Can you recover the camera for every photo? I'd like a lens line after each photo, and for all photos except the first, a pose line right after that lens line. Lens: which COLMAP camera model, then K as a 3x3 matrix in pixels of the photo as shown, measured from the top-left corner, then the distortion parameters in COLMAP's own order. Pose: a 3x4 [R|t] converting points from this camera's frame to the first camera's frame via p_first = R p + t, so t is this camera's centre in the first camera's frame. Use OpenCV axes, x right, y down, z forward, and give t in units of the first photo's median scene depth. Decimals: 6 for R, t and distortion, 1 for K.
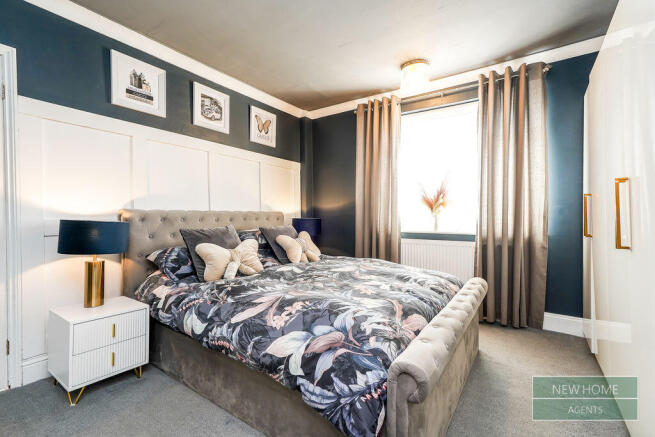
lens RADIAL K [[300.6, 0, 327.9], [0, 300.6, 217.7], [0, 0, 1]] dist [0.000099, 0.001566]
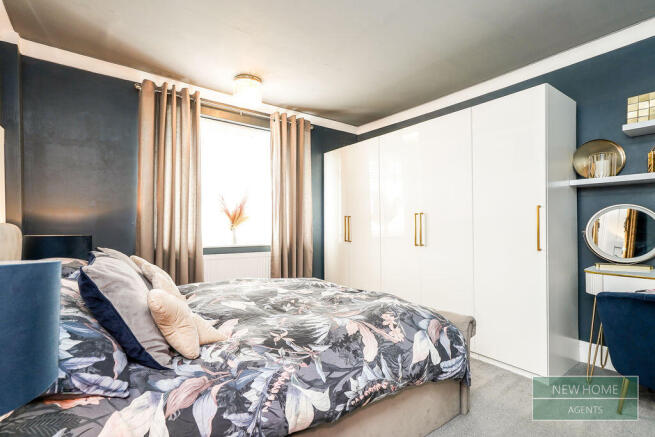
lens RADIAL K [[300.6, 0, 335.5], [0, 300.6, 228.0], [0, 0, 1]] dist [0.000099, 0.001566]
pose [[0.321085, -0.001599, 0.947049, -1.111101], [0.003702, 0.999993, 0.000433, -0.024060], [-0.947043, 0.003367, 0.321089, 0.793459]]
